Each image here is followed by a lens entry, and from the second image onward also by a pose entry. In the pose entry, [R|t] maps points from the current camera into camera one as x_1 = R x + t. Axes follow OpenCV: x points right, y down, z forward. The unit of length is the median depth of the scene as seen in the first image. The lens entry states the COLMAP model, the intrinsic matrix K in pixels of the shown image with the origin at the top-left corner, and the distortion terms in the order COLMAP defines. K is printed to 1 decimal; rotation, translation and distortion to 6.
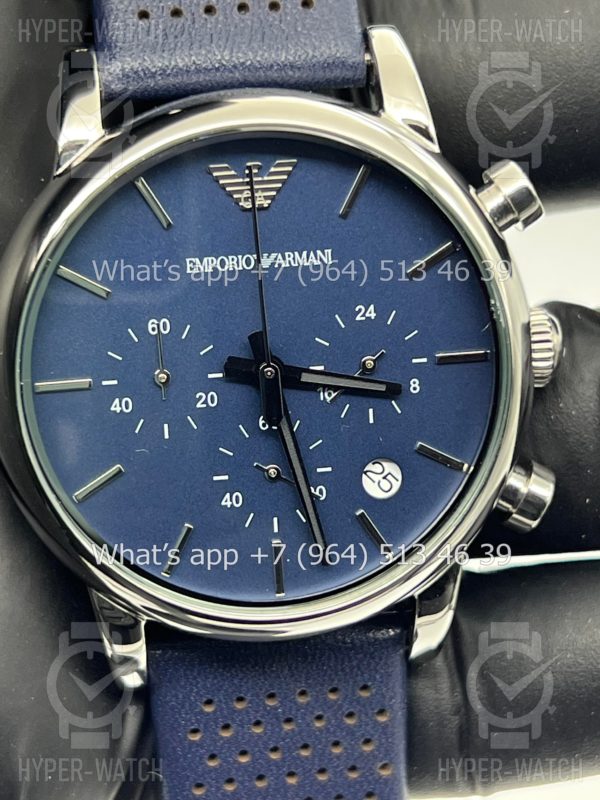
lens RADIAL K [[1891.3, 0, 301.9], [0, 1891.3, 399.7], [0, 0, 1]] dist [0.236793, 0.000000]
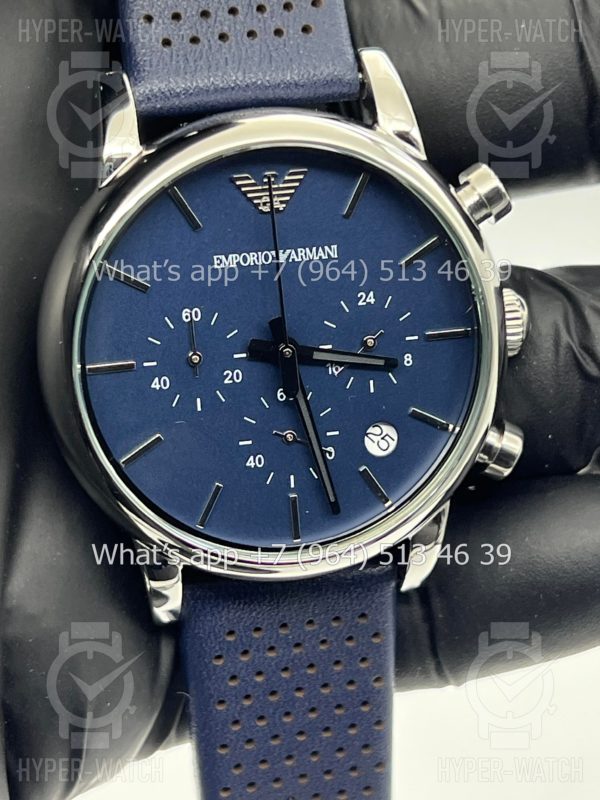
lens RADIAL K [[1891.3, 0, 300.2], [0, 1891.3, 408.3], [0, 0, 1]] dist [0.236793, 0.000000]
pose [[0.995962, -0.025225, 0.086157, -0.108349], [0.020435, 0.998219, 0.056041, -0.044335], [-0.087417, -0.054054, 0.994704, -0.160235]]
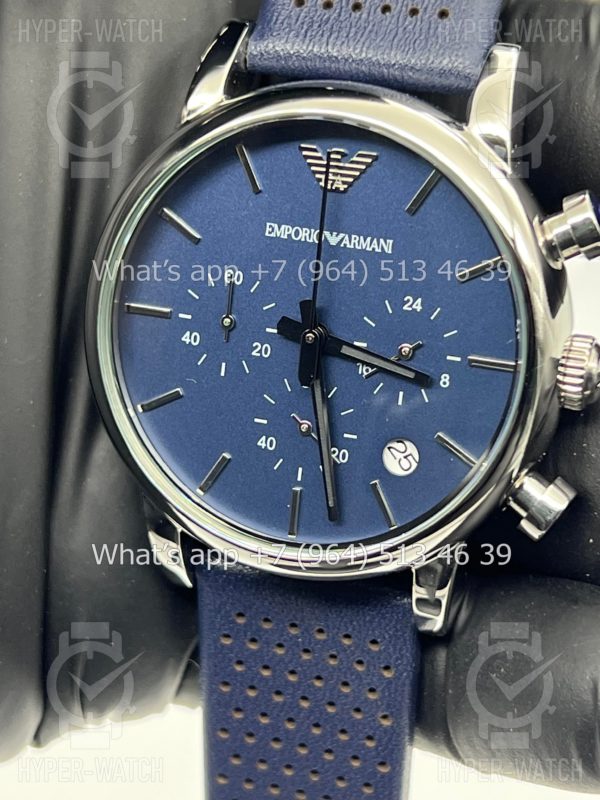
lens RADIAL K [[1891.3, 0, 300.2], [0, 1891.3, 402.4], [0, 0, 1]] dist [0.236793, 0.000000]
pose [[0.903065, 0.230989, -0.362103, 0.378340], [-0.217445, 0.972924, 0.078340, -0.061745], [0.370394, 0.007991, 0.928840, -0.031523]]
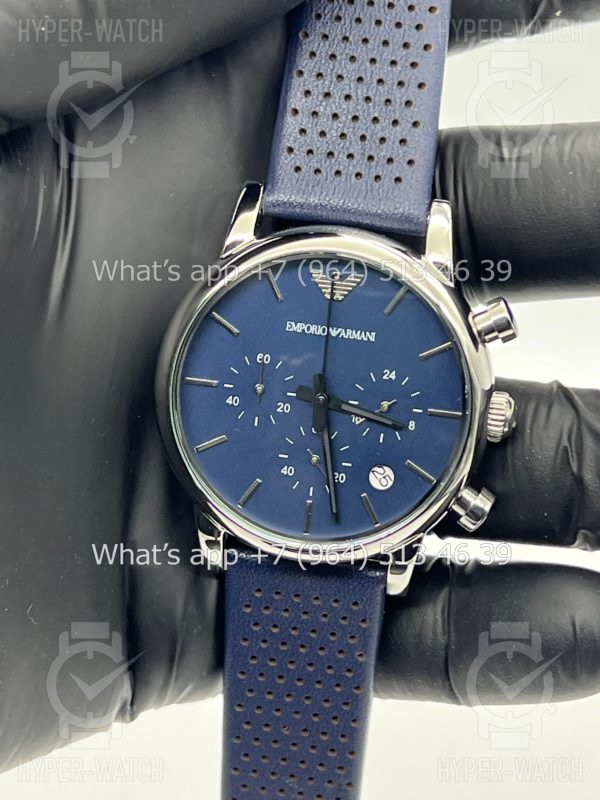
lens RADIAL K [[1891.3, 0, 341.1], [0, 1891.3, 380.1], [0, 0, 1]] dist [0.236793, 0.000000]
pose [[0.965737, 0.201729, -0.163269, 0.256997], [-0.199048, 0.979441, 0.032786, -0.085930], [0.166526, 0.000836, 0.986037, -0.599681]]
